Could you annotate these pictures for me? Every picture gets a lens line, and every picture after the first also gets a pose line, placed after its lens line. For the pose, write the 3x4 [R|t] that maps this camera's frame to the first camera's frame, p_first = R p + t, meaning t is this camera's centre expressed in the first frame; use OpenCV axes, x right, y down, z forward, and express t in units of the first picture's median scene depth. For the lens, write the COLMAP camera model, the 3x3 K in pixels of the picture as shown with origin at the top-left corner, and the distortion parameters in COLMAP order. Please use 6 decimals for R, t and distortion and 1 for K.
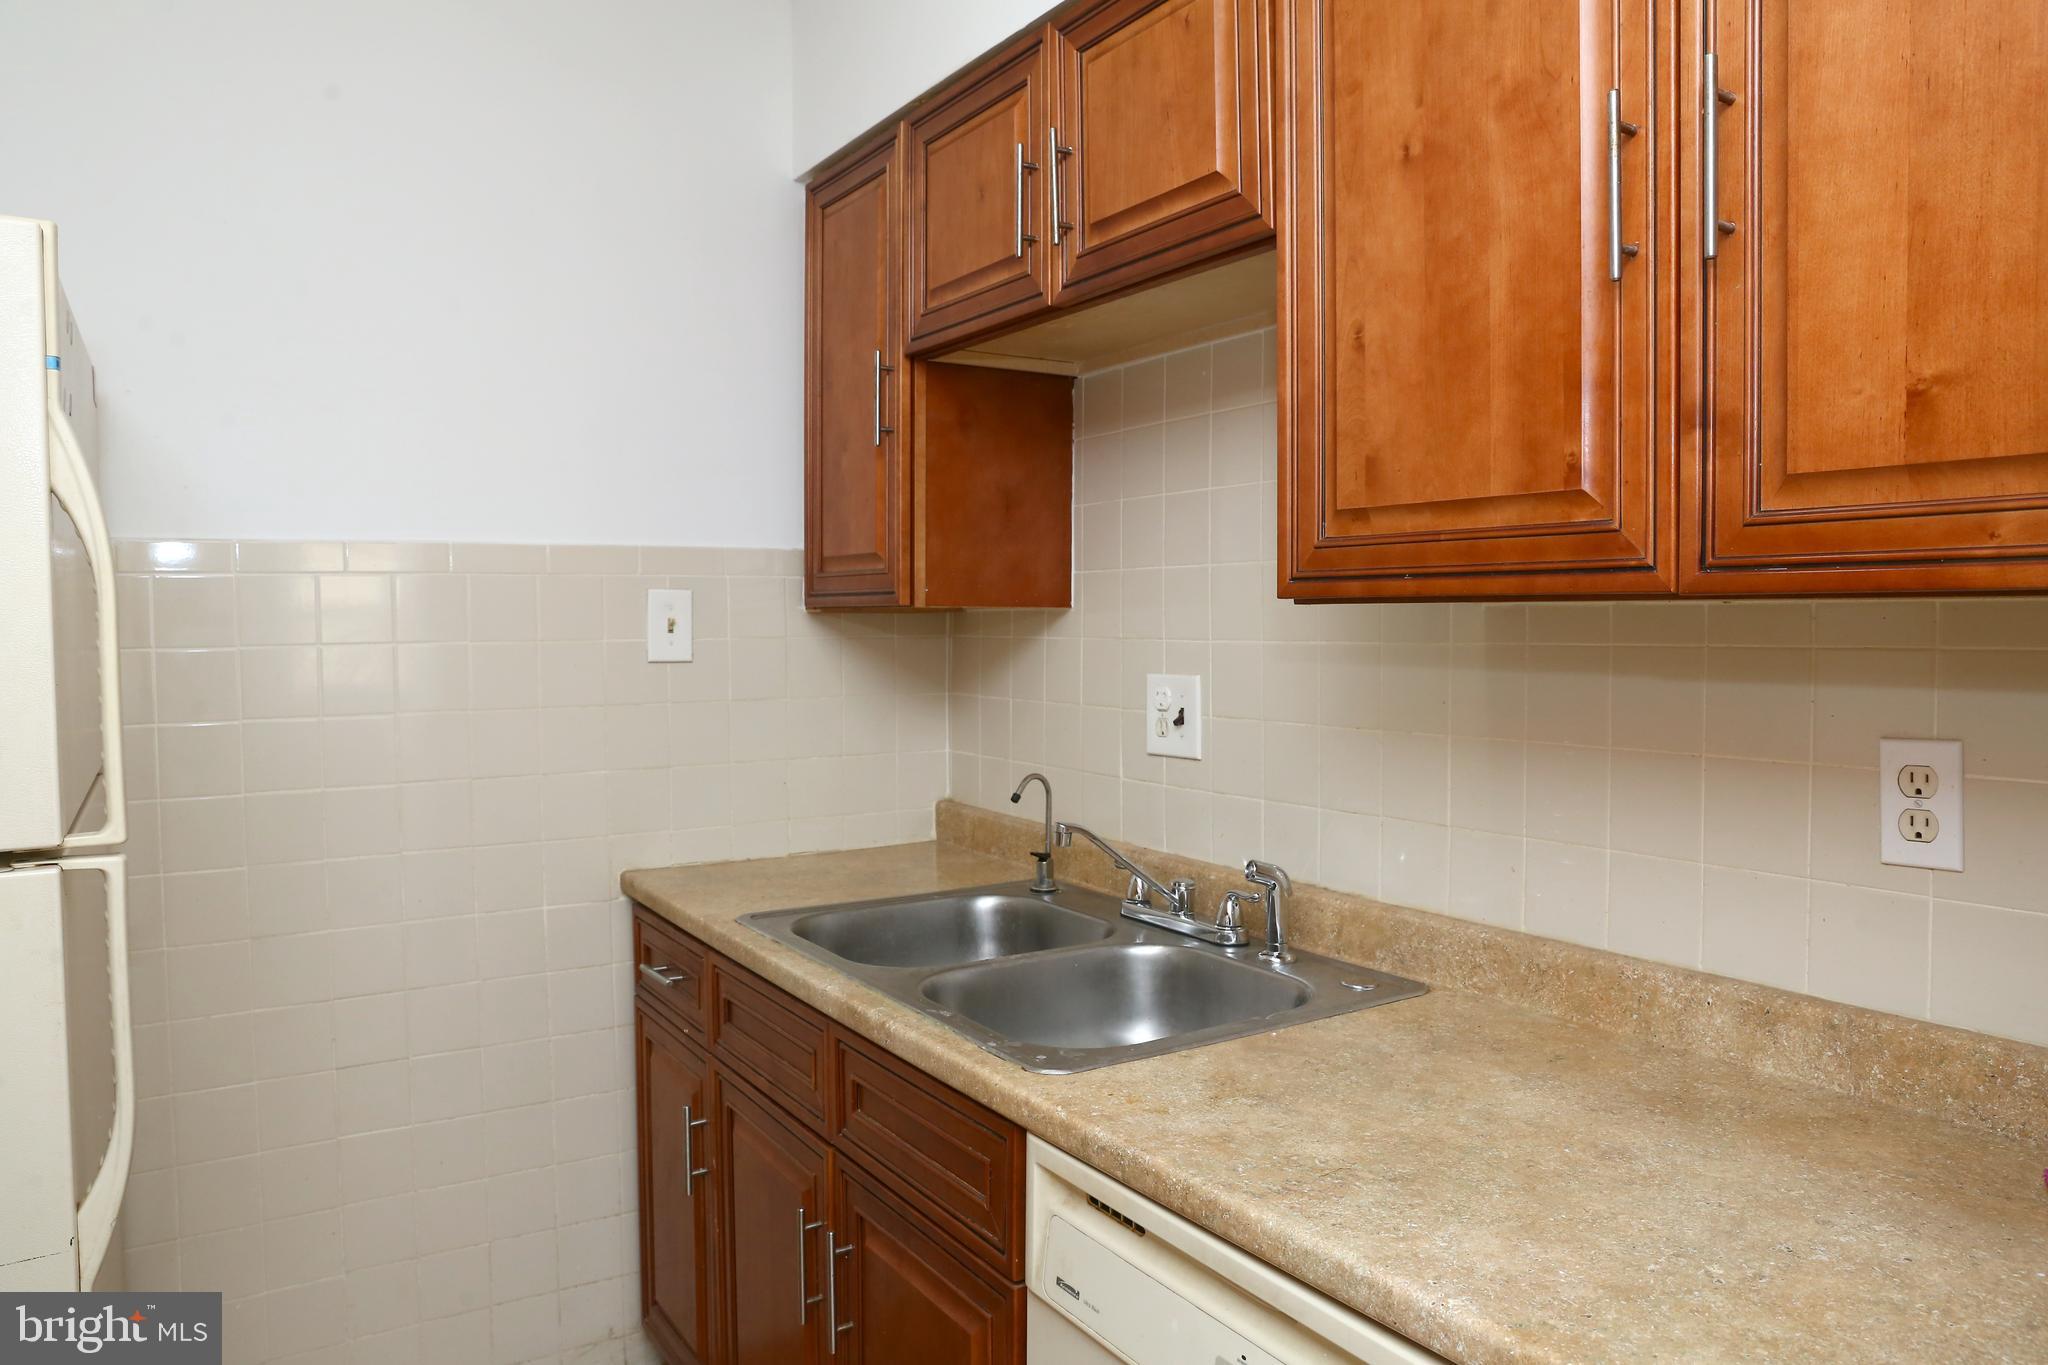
lens RADIAL K [[1392.8, 0, 1040.9], [0, 1392.8, 665.6], [0, 0, 1]] dist [-0.107957, 0.076758]
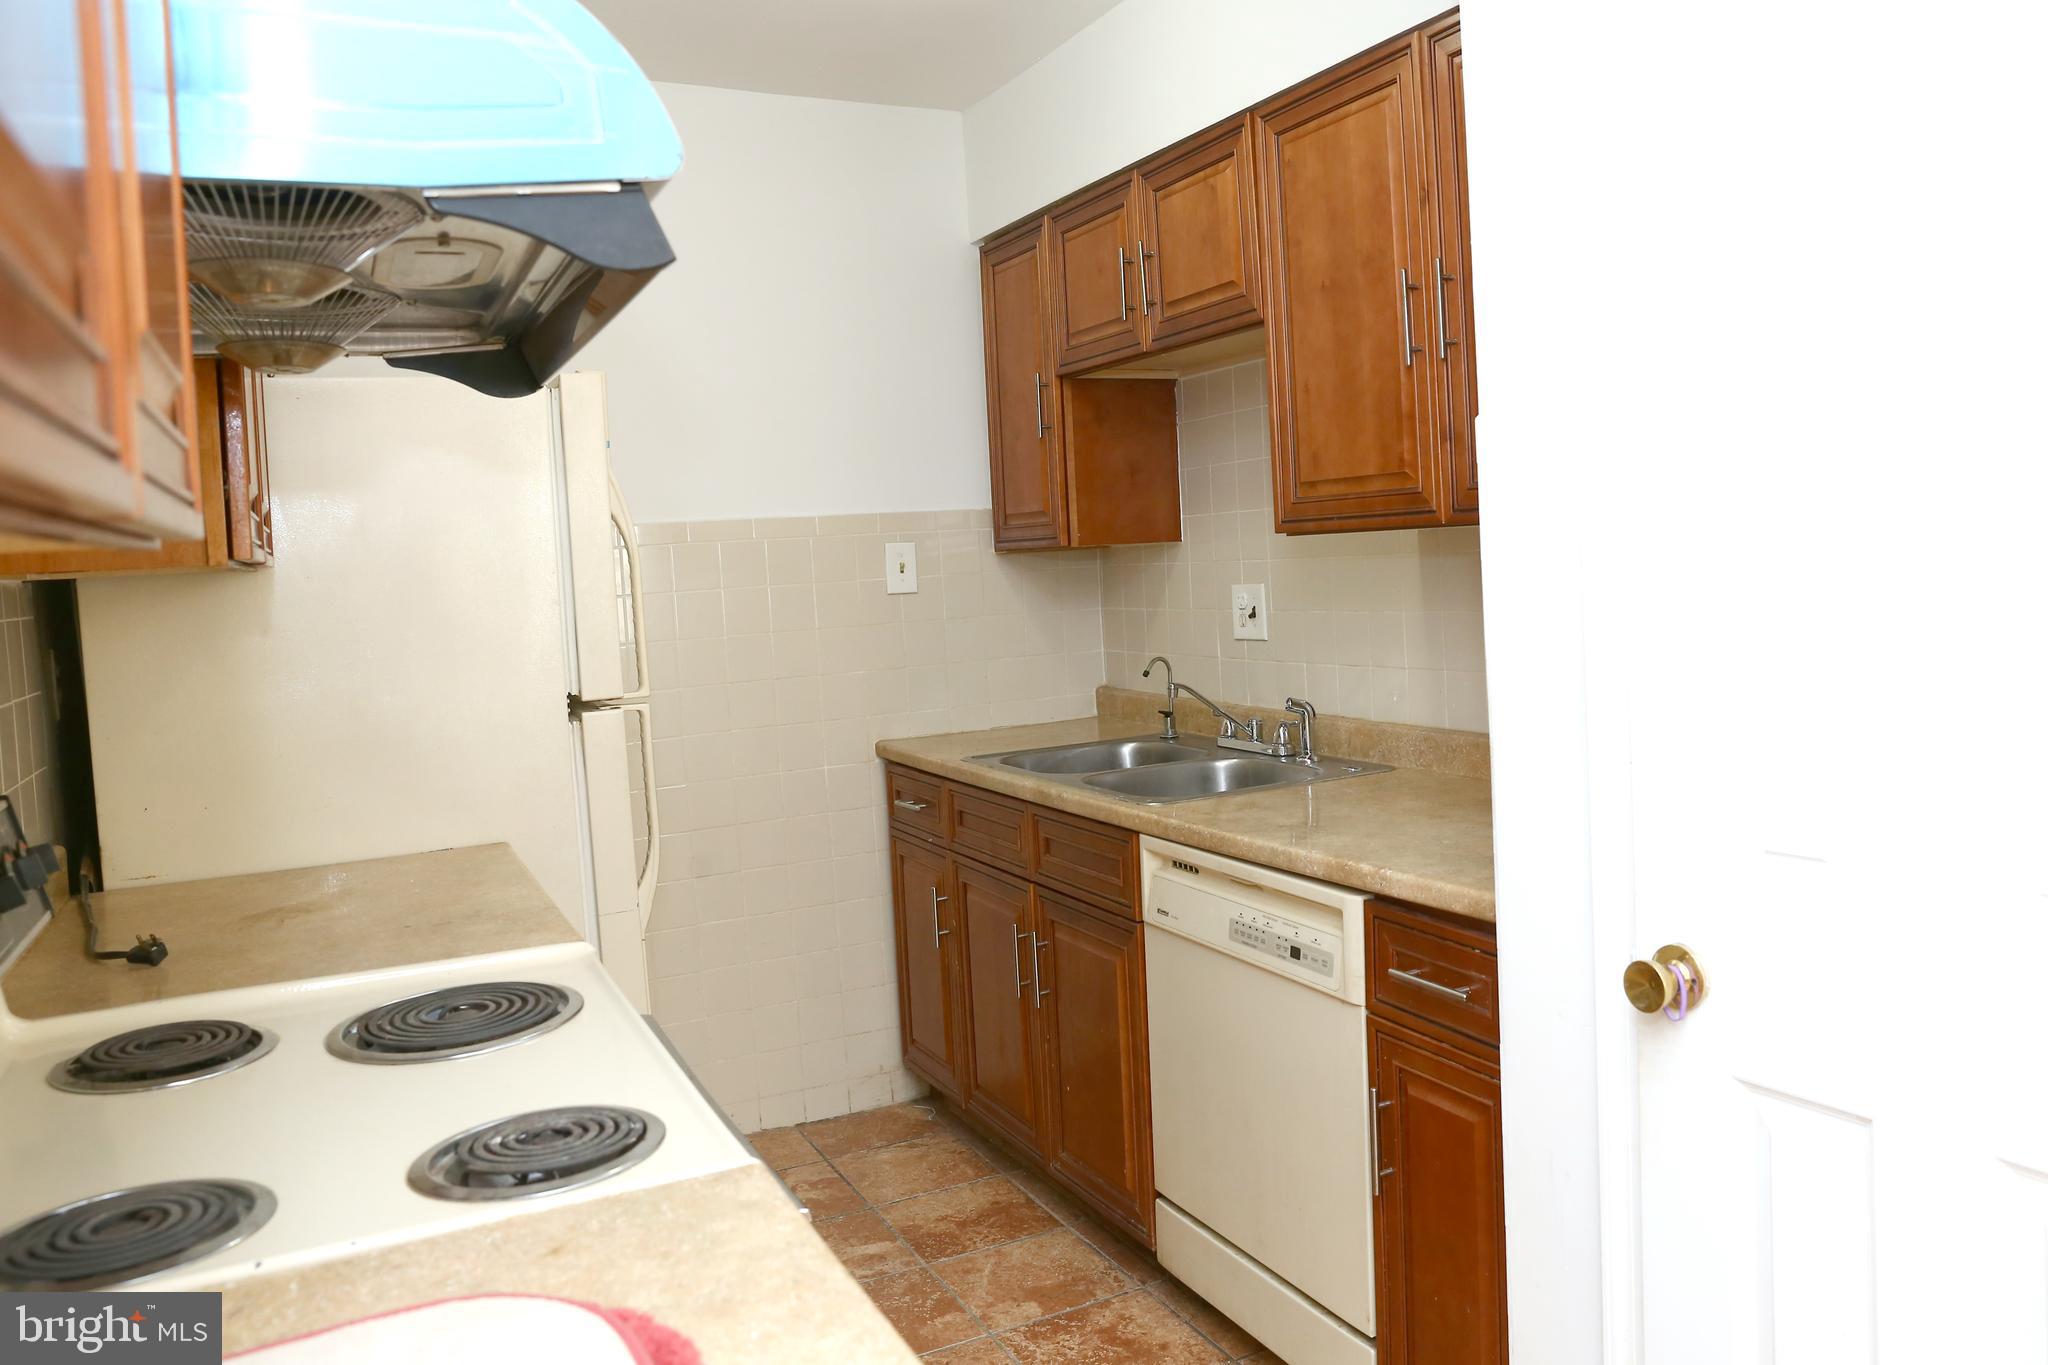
lens RADIAL K [[1503.5, 0, 1130.0], [0, 1503.5, 623.0], [0, 0, 1]] dist [-0.081688, 0.034314]
pose [[0.996768, -0.046357, -0.065611, 0.084520], [0.047439, 0.998761, 0.015031, 0.020300], [0.064833, -0.018095, 0.997732, -0.684801]]
